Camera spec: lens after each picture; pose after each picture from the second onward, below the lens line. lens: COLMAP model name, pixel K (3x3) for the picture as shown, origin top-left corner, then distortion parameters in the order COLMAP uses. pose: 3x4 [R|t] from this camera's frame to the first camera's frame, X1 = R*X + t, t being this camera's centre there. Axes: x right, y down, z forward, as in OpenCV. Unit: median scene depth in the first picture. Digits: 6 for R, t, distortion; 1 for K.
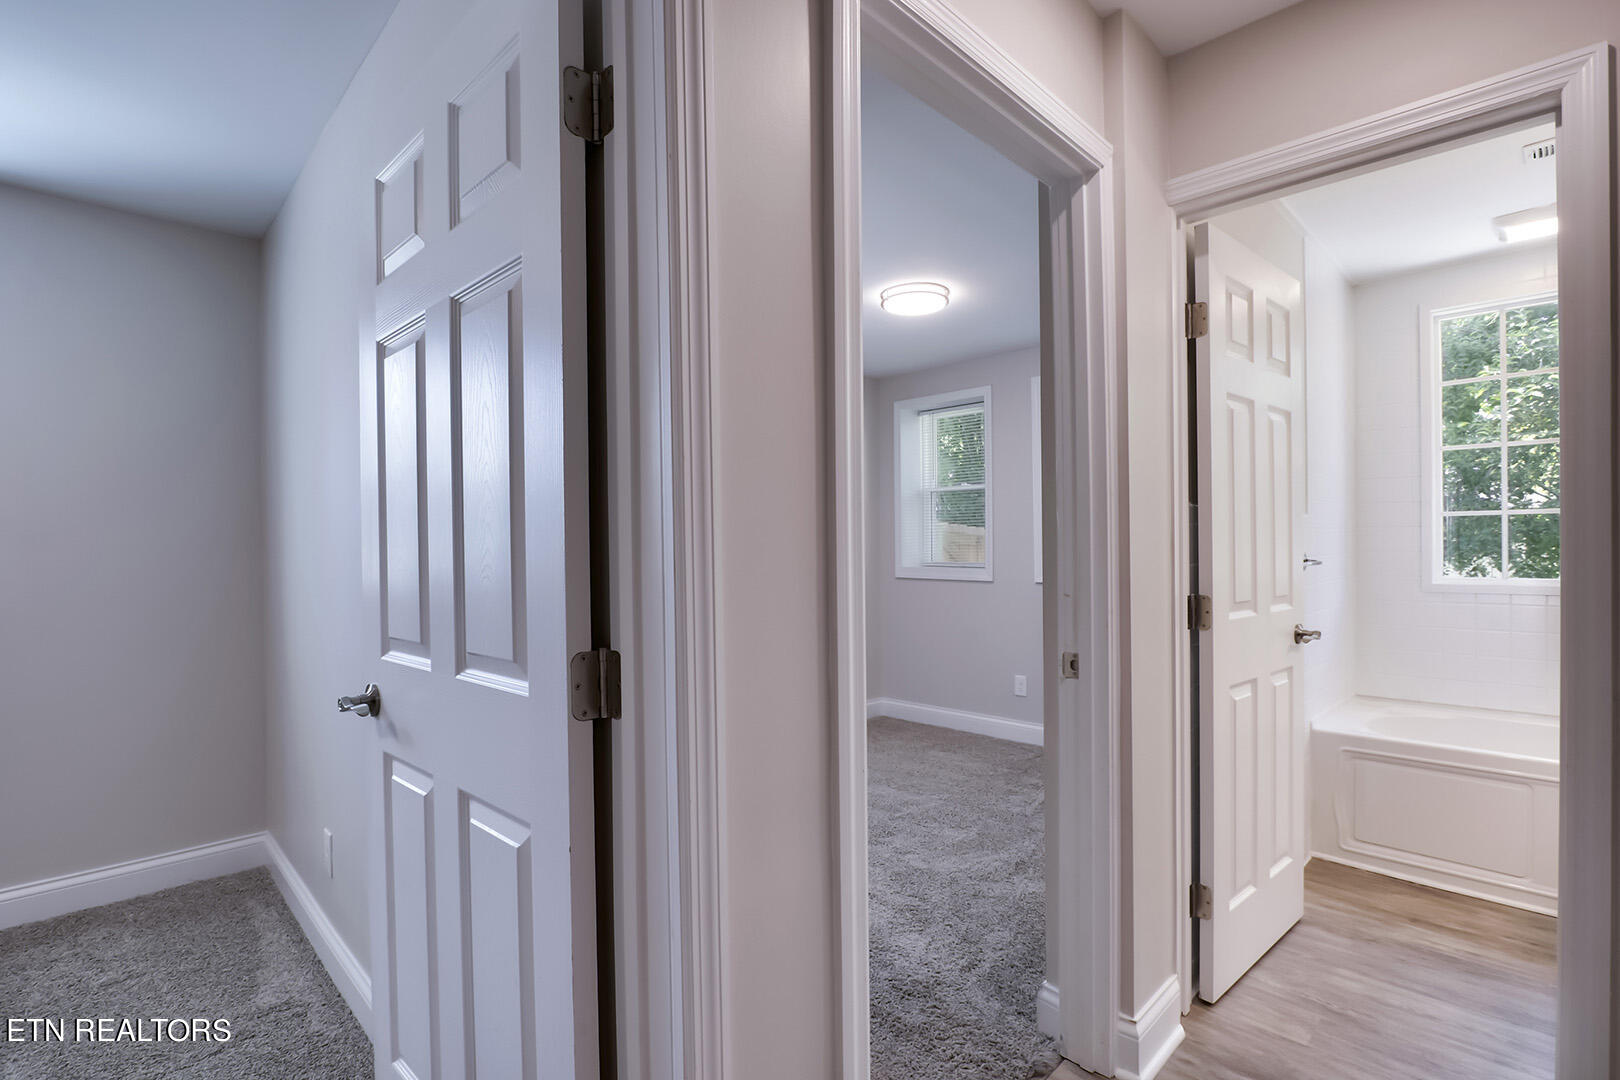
lens RADIAL K [[746.2, 0, 813.1], [0, 746.2, 548.8], [0, 0, 1]] dist [-0.022275, 0.000206]
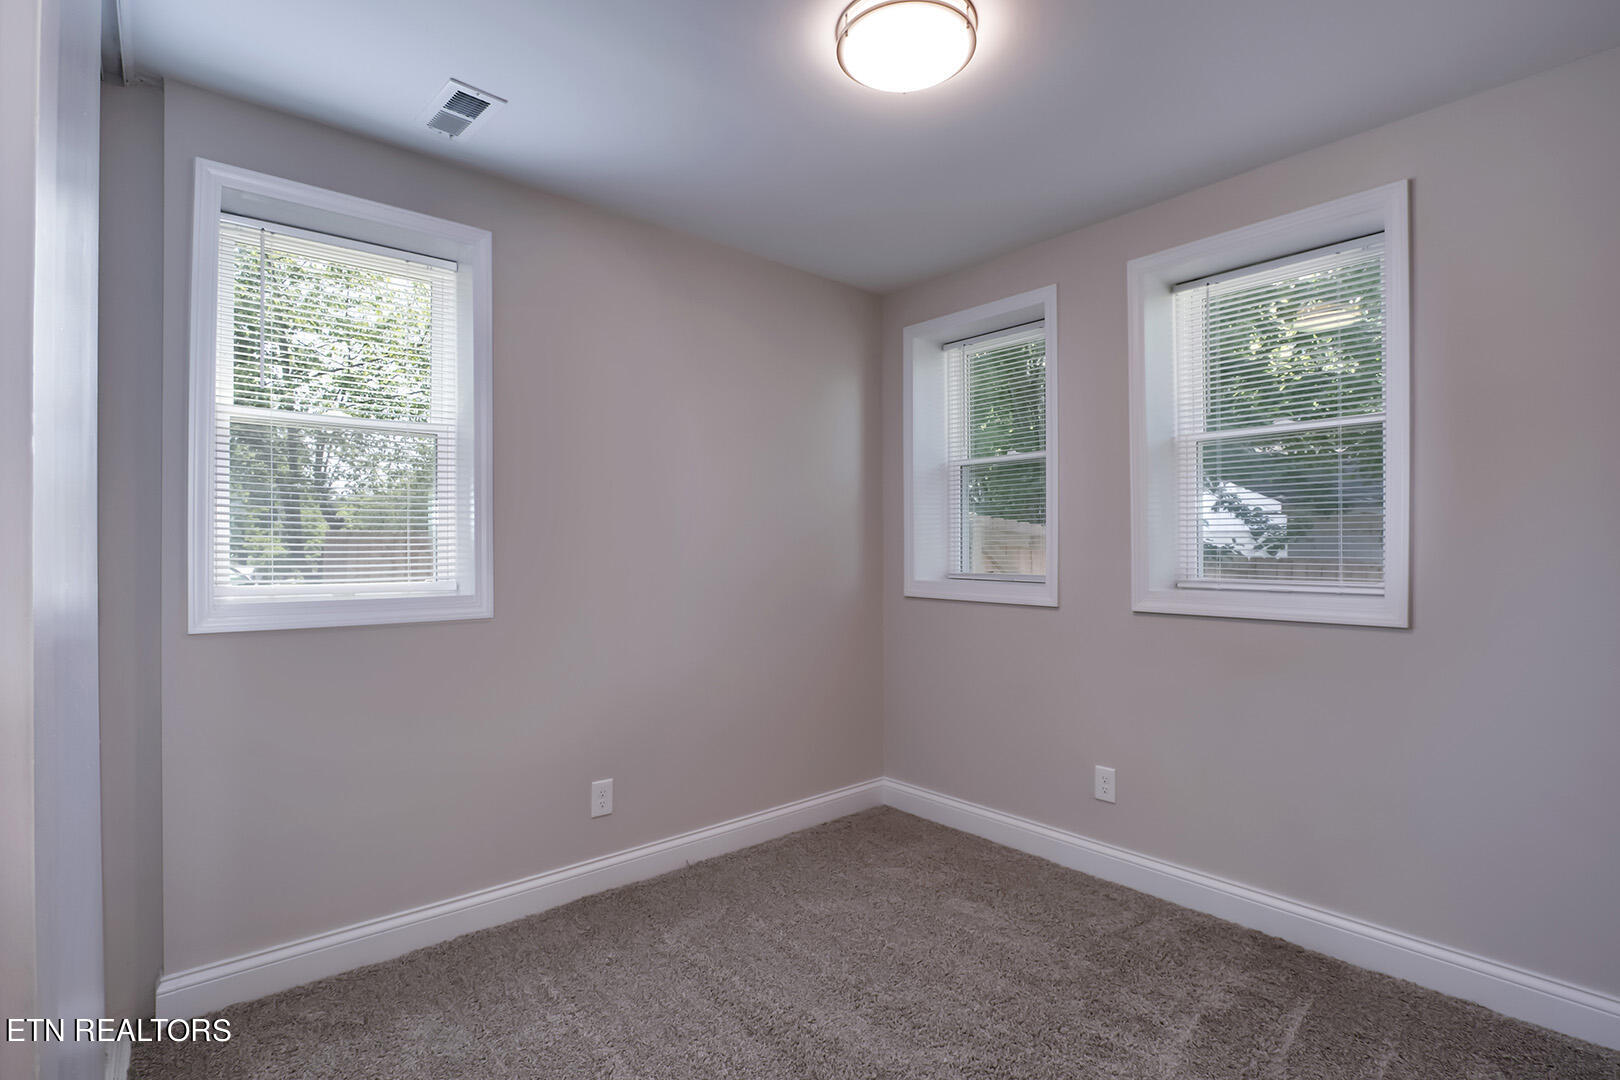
lens RADIAL K [[746.2, 0, 813.1], [0, 746.2, 548.8], [0, 0, 1]] dist [-0.022275, 0.000206]
pose [[0.997738, 0.006489, -0.066915, 0.076703], [-0.006904, 0.999958, -0.005968, 0.001322], [0.066873, 0.006416, 0.997741, 0.355752]]
